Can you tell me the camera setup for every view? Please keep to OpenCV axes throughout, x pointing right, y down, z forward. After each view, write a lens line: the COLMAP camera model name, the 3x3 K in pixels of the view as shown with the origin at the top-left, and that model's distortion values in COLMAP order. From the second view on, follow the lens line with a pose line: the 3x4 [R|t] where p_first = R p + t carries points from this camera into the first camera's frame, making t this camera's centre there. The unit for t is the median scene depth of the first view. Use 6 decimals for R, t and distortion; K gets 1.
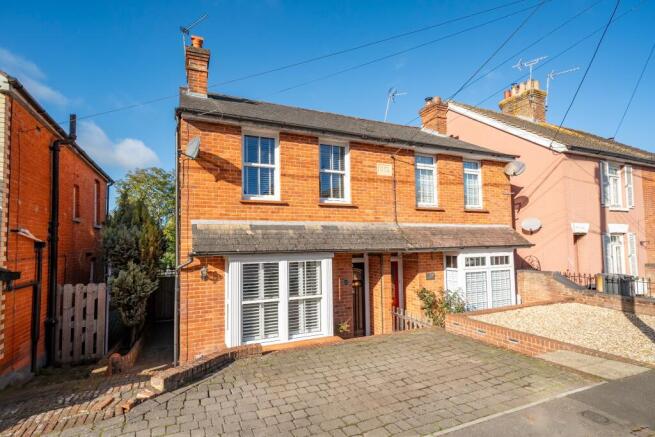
lens RADIAL K [[286.0, 0, 327.5], [0, 286.0, 218.5], [0, 0, 1]] dist [0.003222, 0.000356]
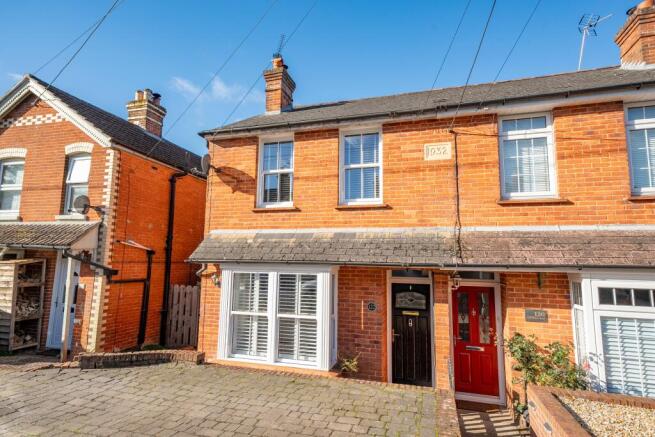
lens RADIAL K [[337.1, 0, 328.0], [0, 337.1, 208.3], [0, 0, 1]] dist [0.017544, 0.000607]
pose [[0.788112, -0.071769, -0.611333, 0.558403], [0.028491, 0.996368, -0.080241, 0.031407], [0.614872, 0.045822, 0.787295, 0.212967]]
